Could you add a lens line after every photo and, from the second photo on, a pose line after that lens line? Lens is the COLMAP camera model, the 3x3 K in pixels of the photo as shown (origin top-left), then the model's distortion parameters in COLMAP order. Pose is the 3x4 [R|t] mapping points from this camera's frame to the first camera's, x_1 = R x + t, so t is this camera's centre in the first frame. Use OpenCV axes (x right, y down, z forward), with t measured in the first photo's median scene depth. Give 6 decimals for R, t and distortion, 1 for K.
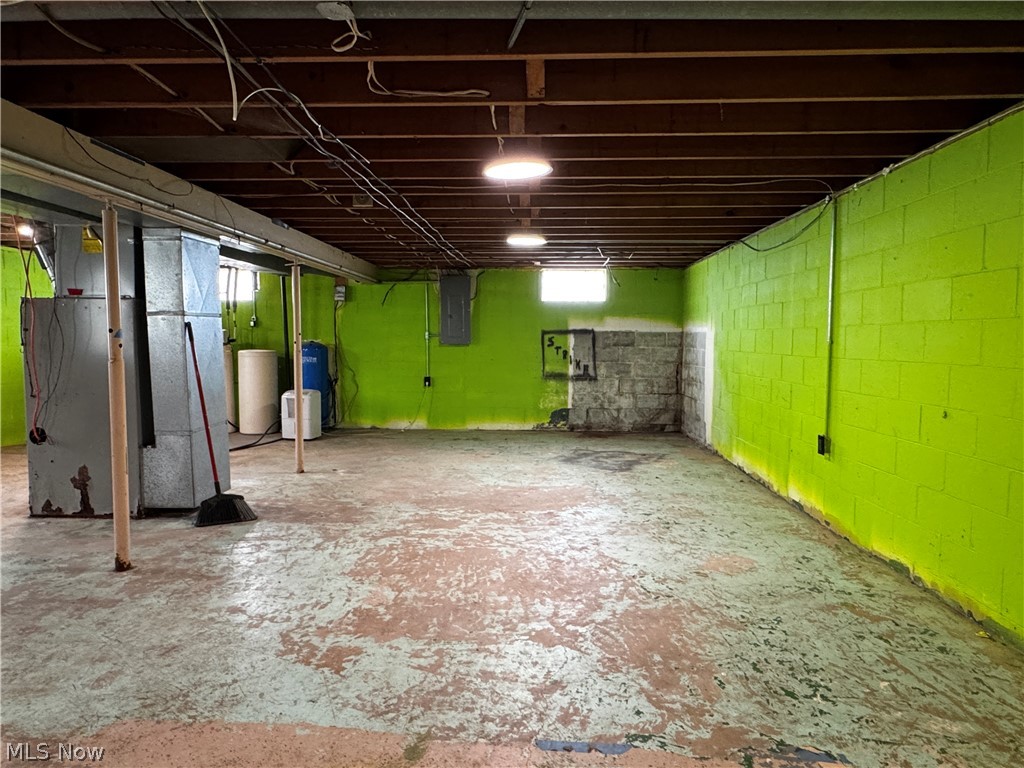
lens RADIAL K [[647.4, 0, 513.7], [0, 647.4, 385.1], [0, 0, 1]] dist [0.003861, -0.001571]
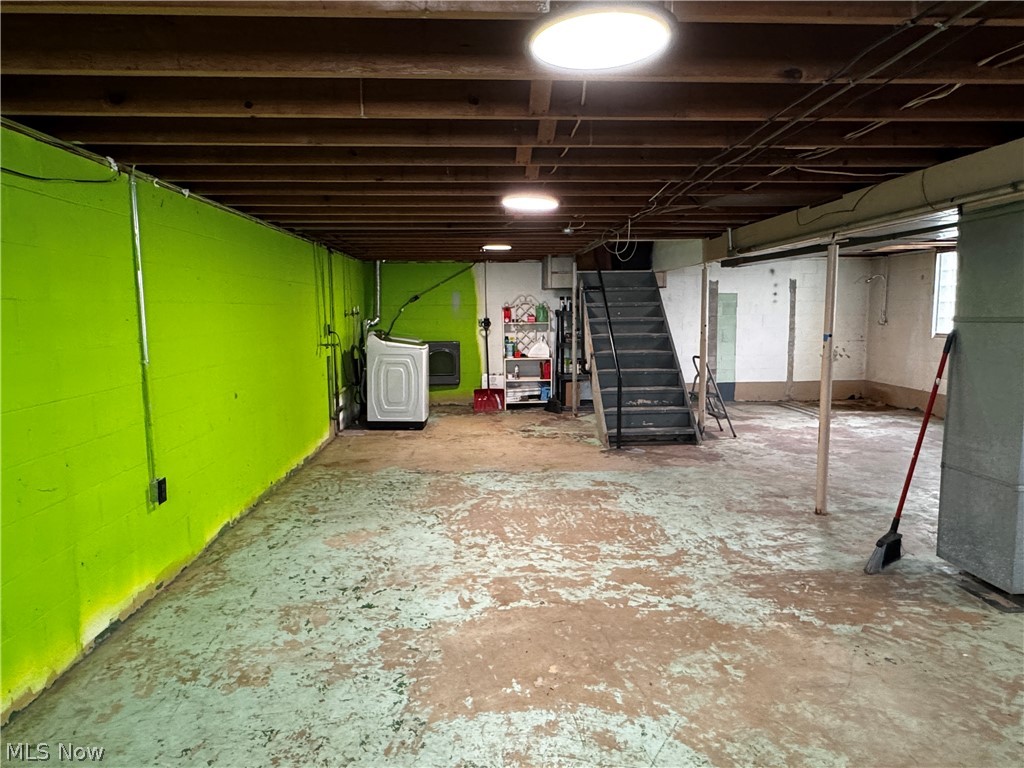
lens RADIAL K [[647.4, 0, 510.8], [0, 647.4, 382.0], [0, 0, 1]] dist [0.003861, -0.001571]
pose [[-0.996942, 0.014407, -0.076803, 0.122571], [0.000092, 0.983073, 0.183215, -0.206229], [0.078143, 0.182648, -0.980068, 2.005830]]
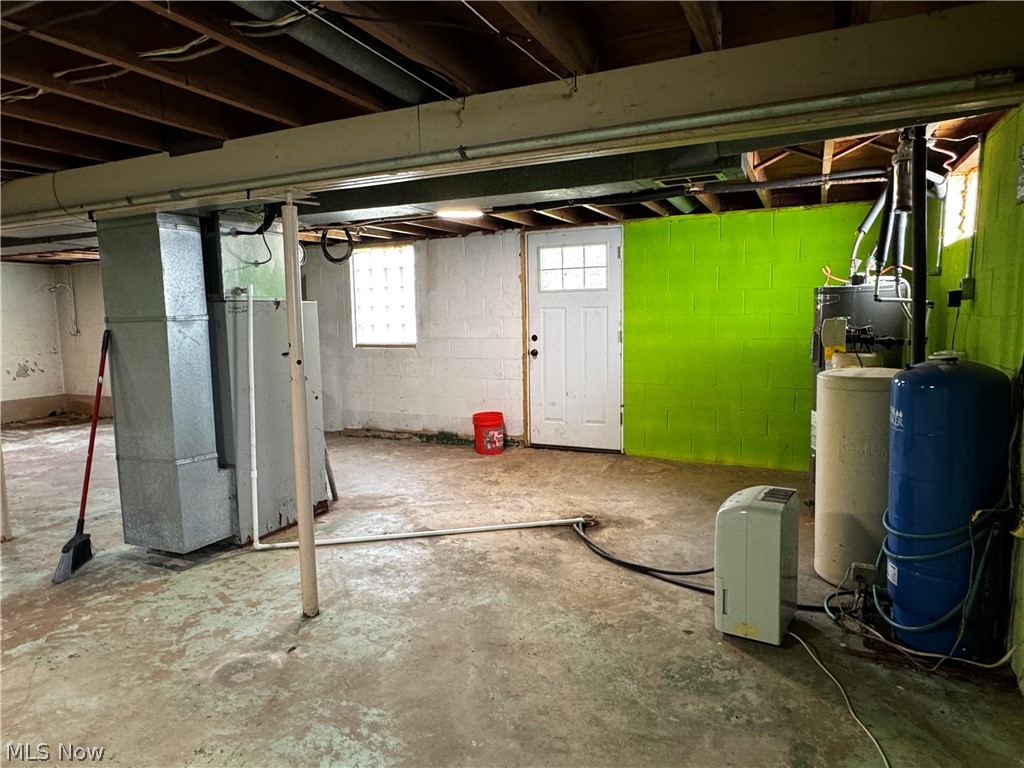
lens RADIAL K [[647.4, 0, 510.1], [0, 647.4, 385.1], [0, 0, 1]] dist [0.003861, -0.001571]
pose [[-0.391641, 0.106373, -0.913949, 0.091975], [-0.051043, 0.989254, 0.137010, -0.194085], [0.918701, 0.100309, -0.382003, 2.079635]]
